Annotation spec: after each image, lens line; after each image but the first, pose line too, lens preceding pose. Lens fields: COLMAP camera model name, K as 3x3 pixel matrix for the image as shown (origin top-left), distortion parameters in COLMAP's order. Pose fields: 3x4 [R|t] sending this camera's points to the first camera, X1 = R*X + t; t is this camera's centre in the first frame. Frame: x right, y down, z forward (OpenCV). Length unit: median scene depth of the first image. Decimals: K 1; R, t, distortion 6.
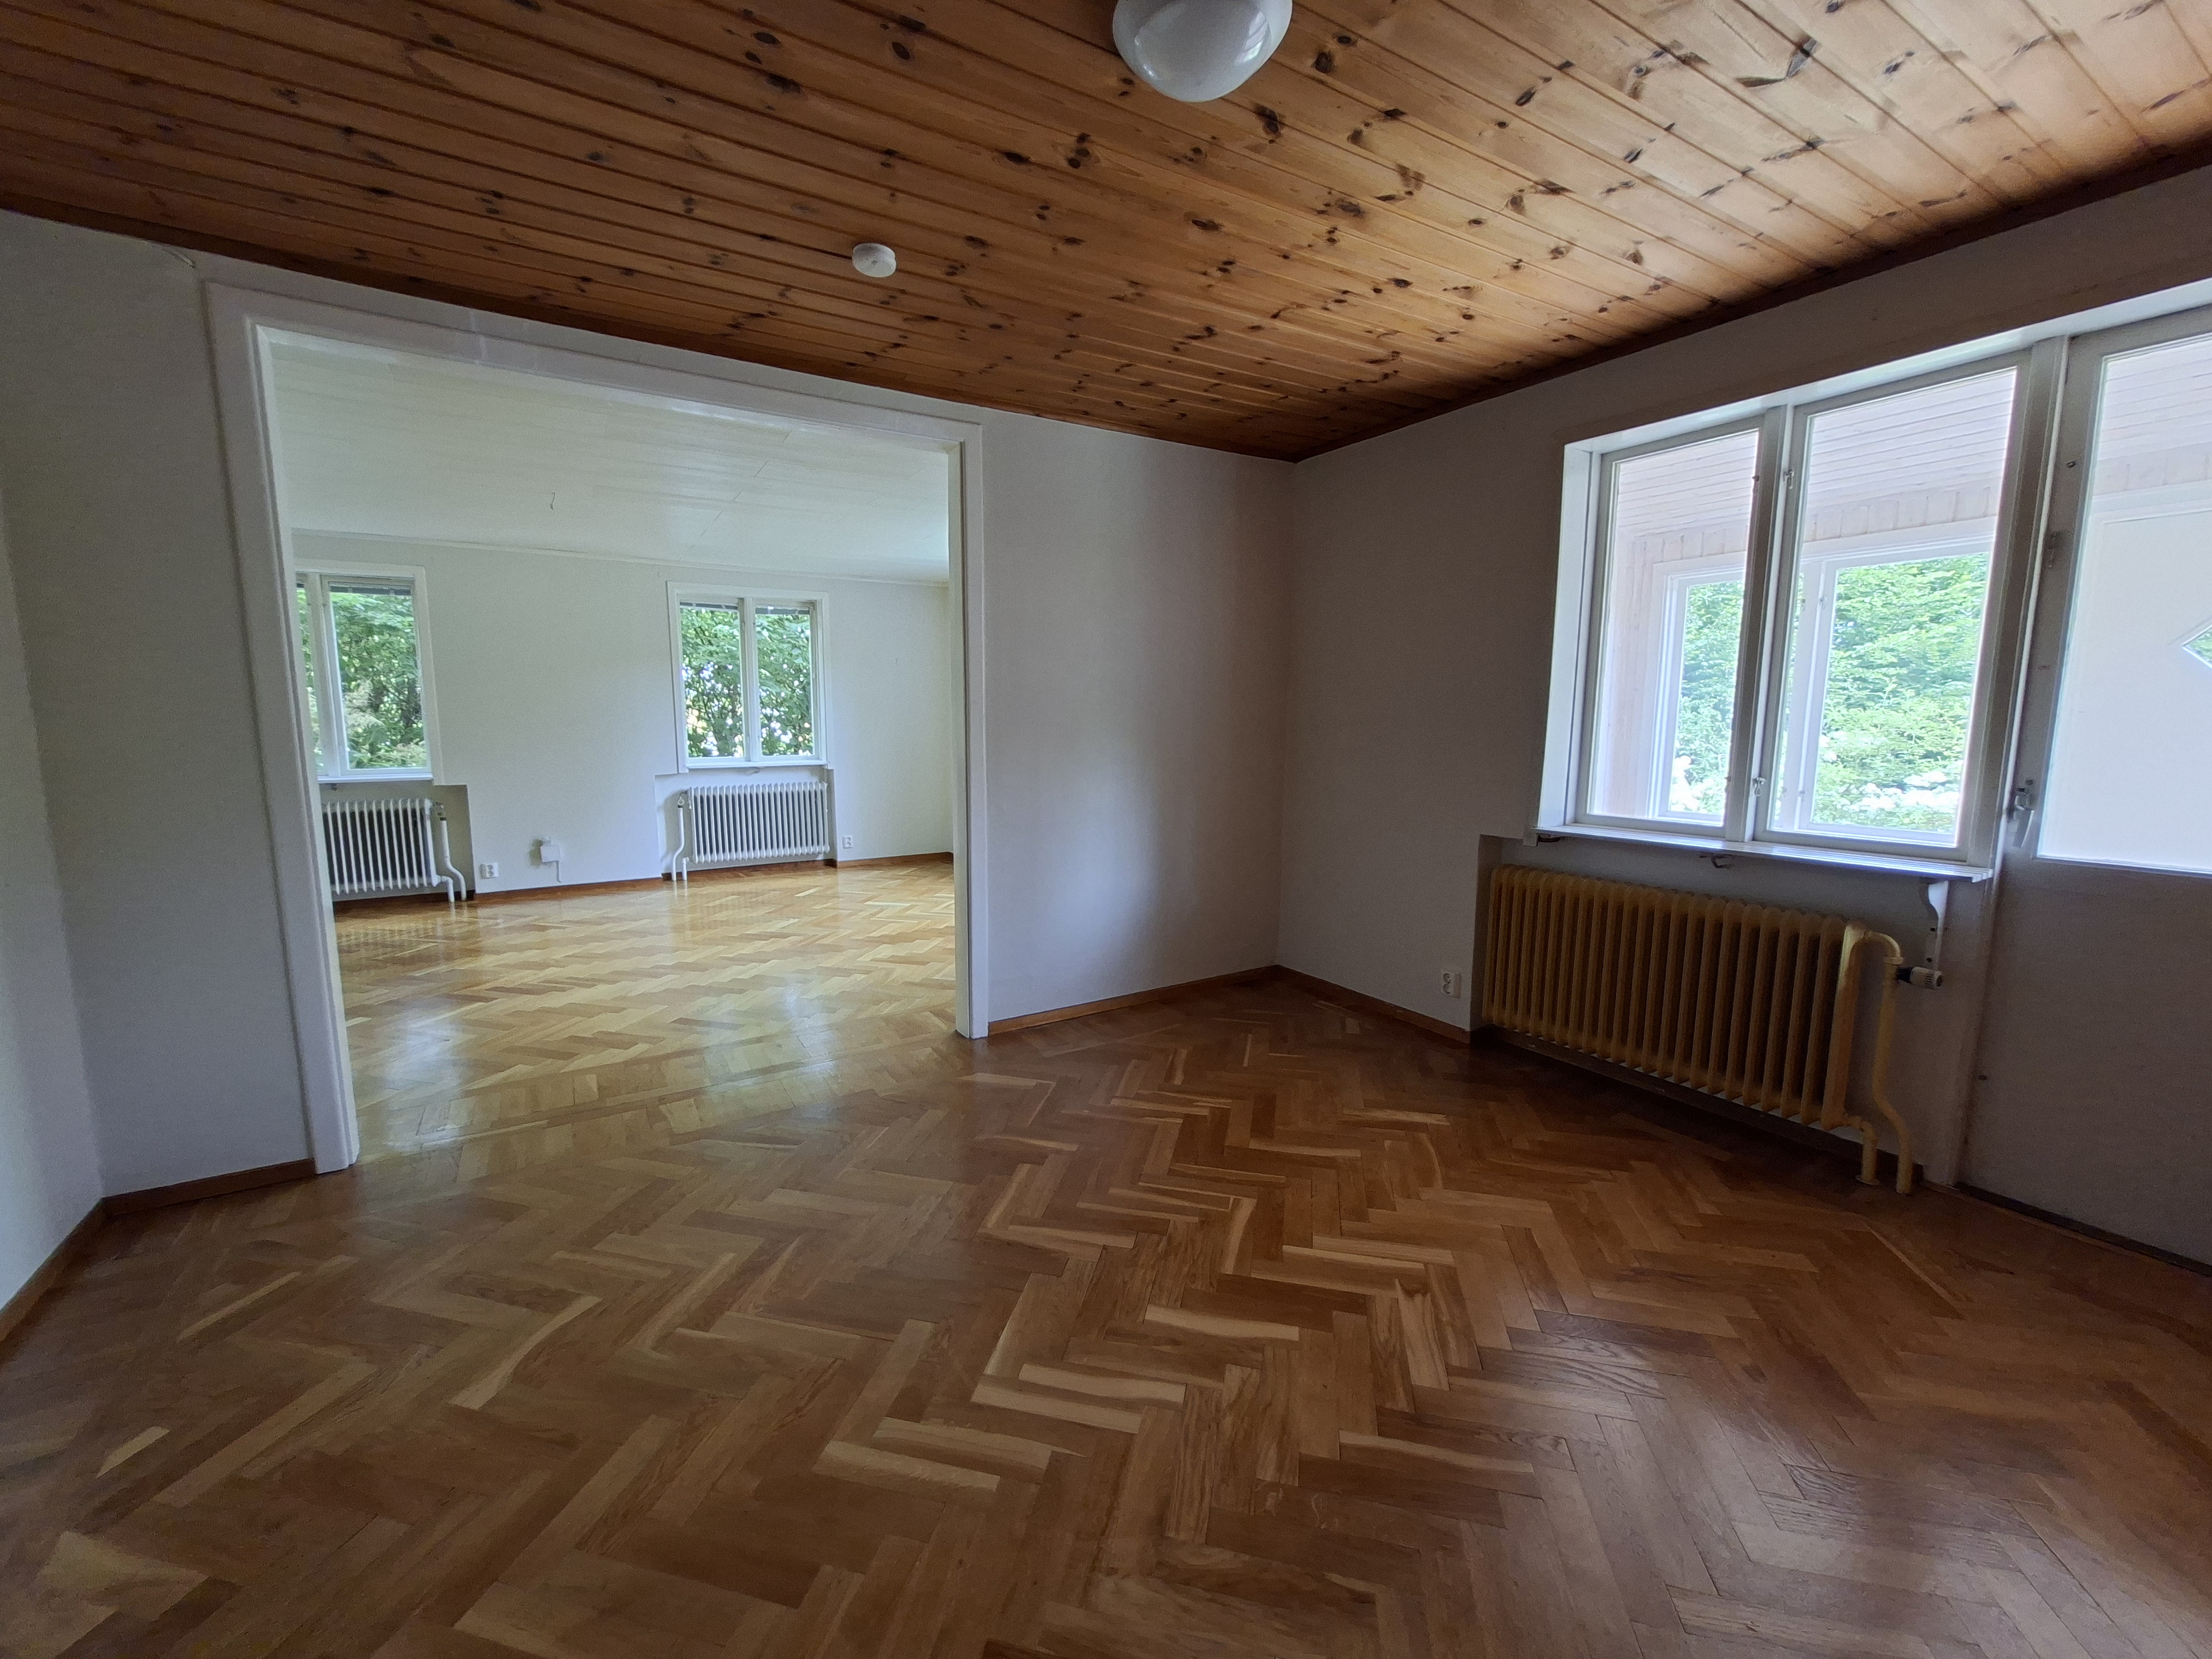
lens RADIAL K [[886.9, 0, 1089.6], [0, 886.9, 831.5], [0, 0, 1]] dist [0.002660, -0.000334]
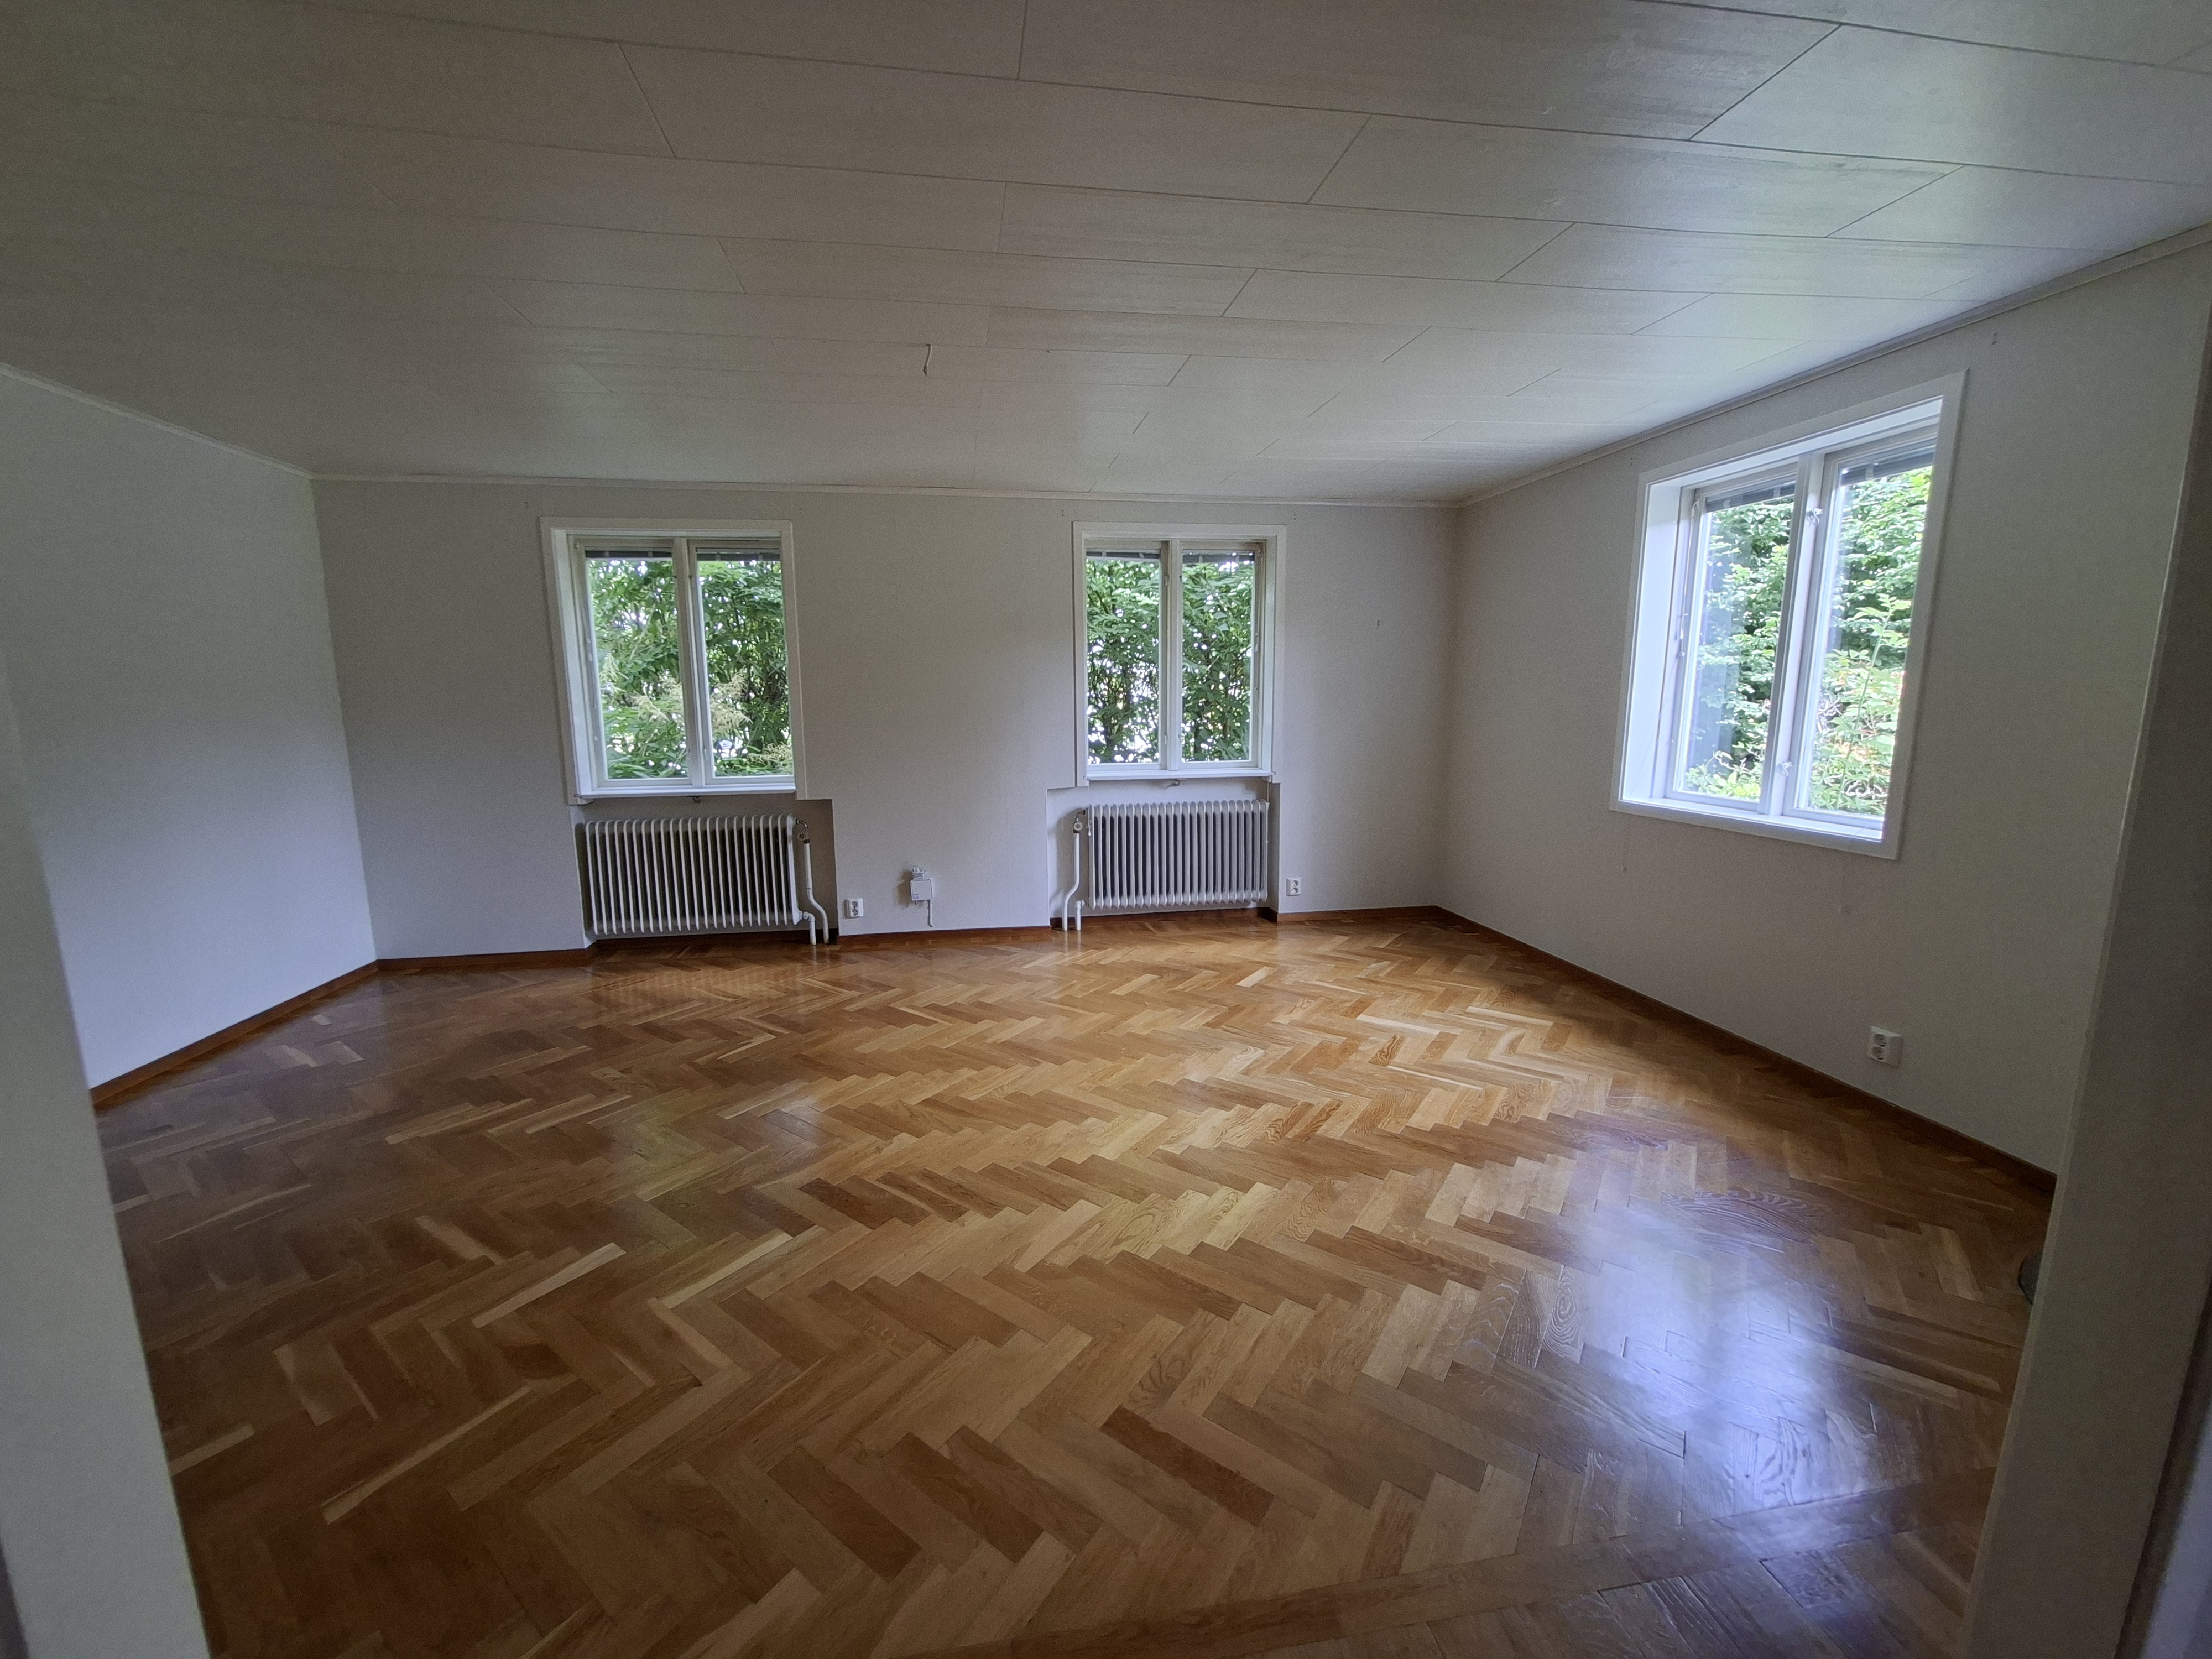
lens RADIAL K [[886.9, 0, 1097.5], [0, 886.9, 820.2], [0, 0, 1]] dist [0.002660, -0.000334]
pose [[0.930891, 0.043553, -0.362691, -0.196398], [-0.036516, 0.998989, 0.026237, -0.062988], [0.363467, -0.011179, 0.931540, 0.352851]]
